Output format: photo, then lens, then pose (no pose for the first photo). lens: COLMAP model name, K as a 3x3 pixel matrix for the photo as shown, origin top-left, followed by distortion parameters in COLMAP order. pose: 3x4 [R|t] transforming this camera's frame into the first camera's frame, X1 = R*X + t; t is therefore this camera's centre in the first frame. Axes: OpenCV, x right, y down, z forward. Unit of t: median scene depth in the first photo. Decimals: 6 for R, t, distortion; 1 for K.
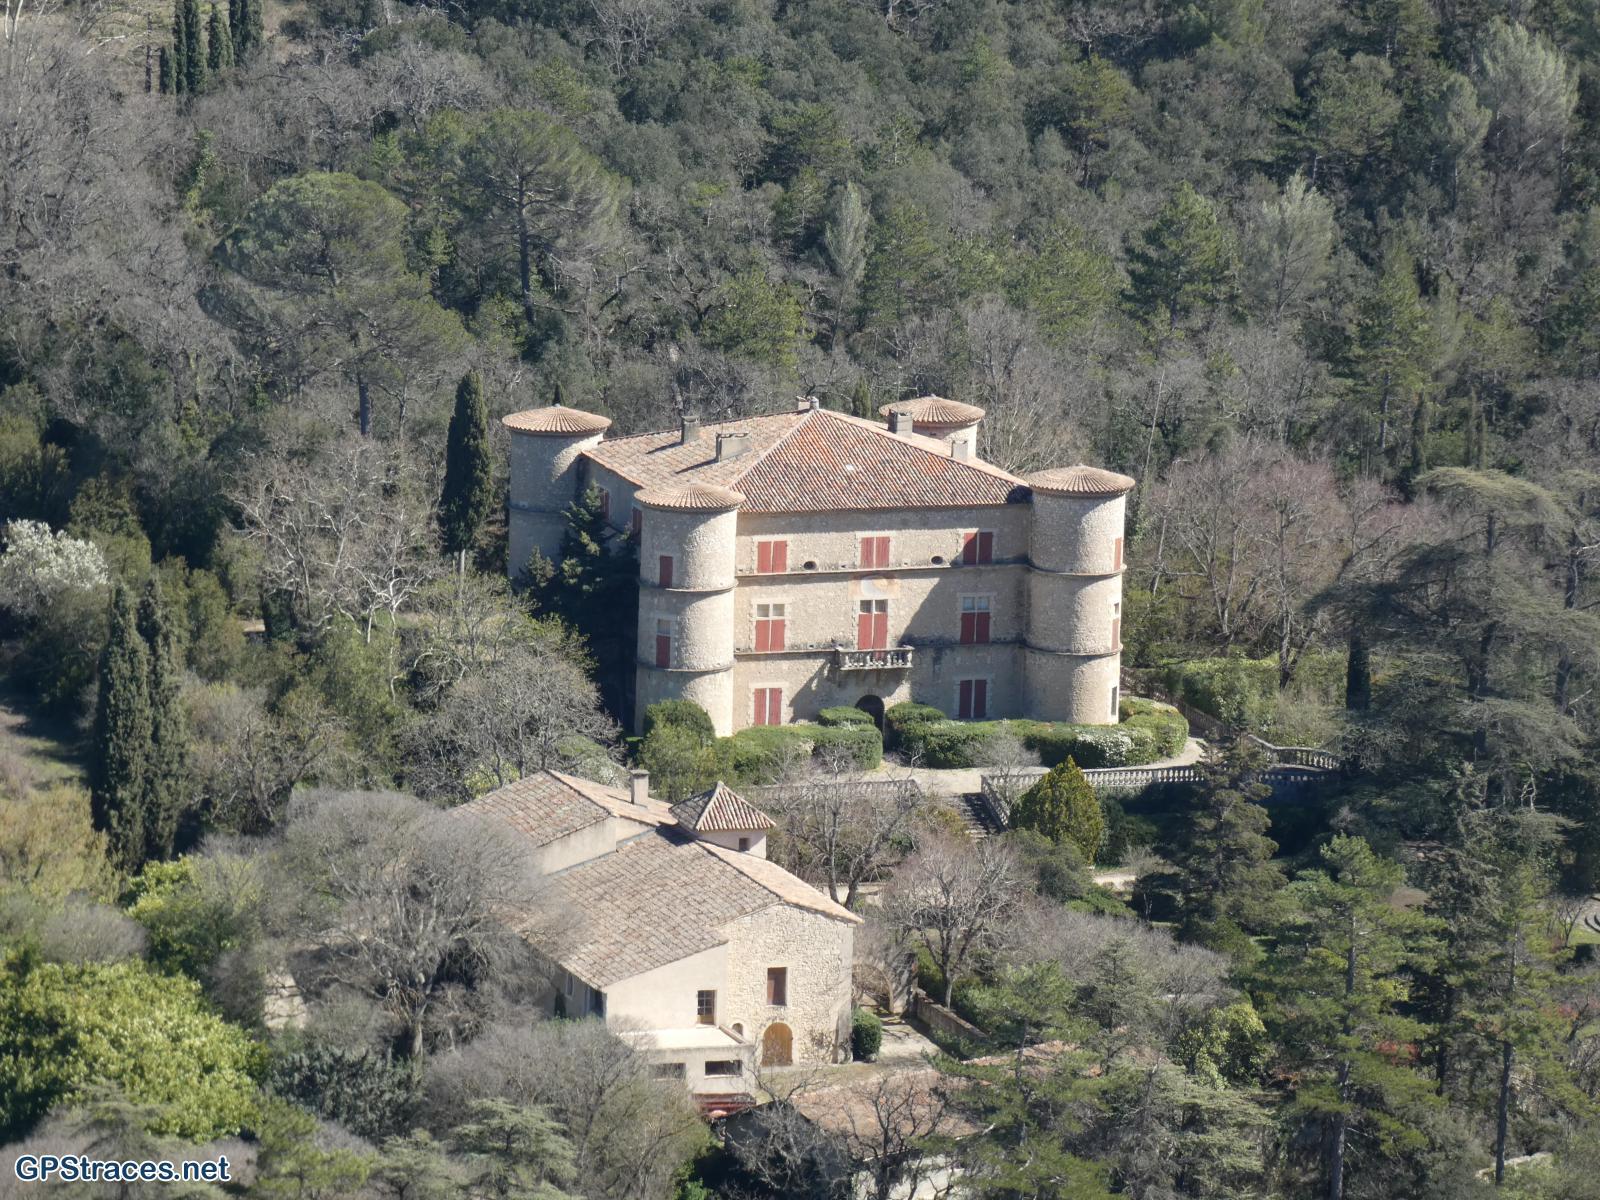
lens RADIAL K [[1235.9, 0, 799.9], [0, 1235.9, 602.8], [0, 0, 1]] dist [-0.013339, -0.004254]
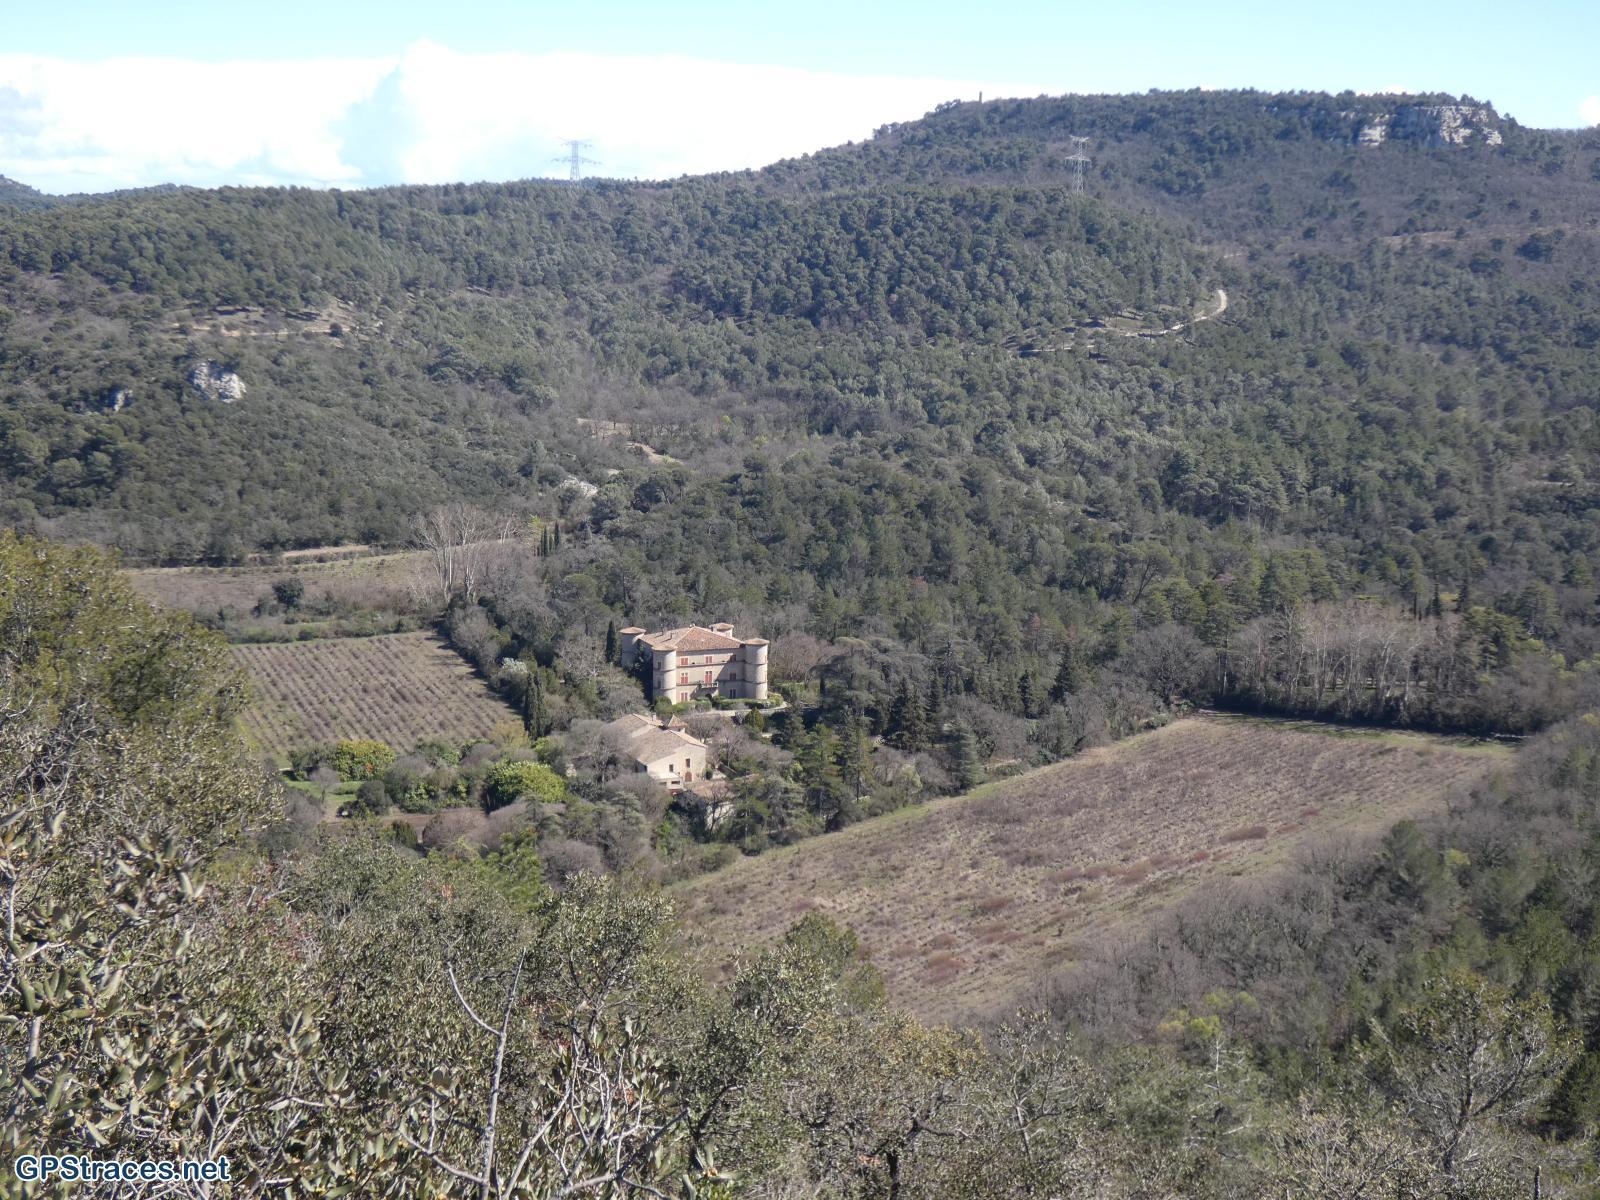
lens RADIAL K [[1235.9, 0, 797.6], [0, 1235.9, 593.6], [0, 0, 1]] dist [-0.013339, -0.004254]
pose [[0.998044, -0.022455, 0.058337, 0.123304], [0.024360, 0.999186, -0.032167, -0.125311], [-0.057567, 0.033526, 0.997779, -3.287212]]
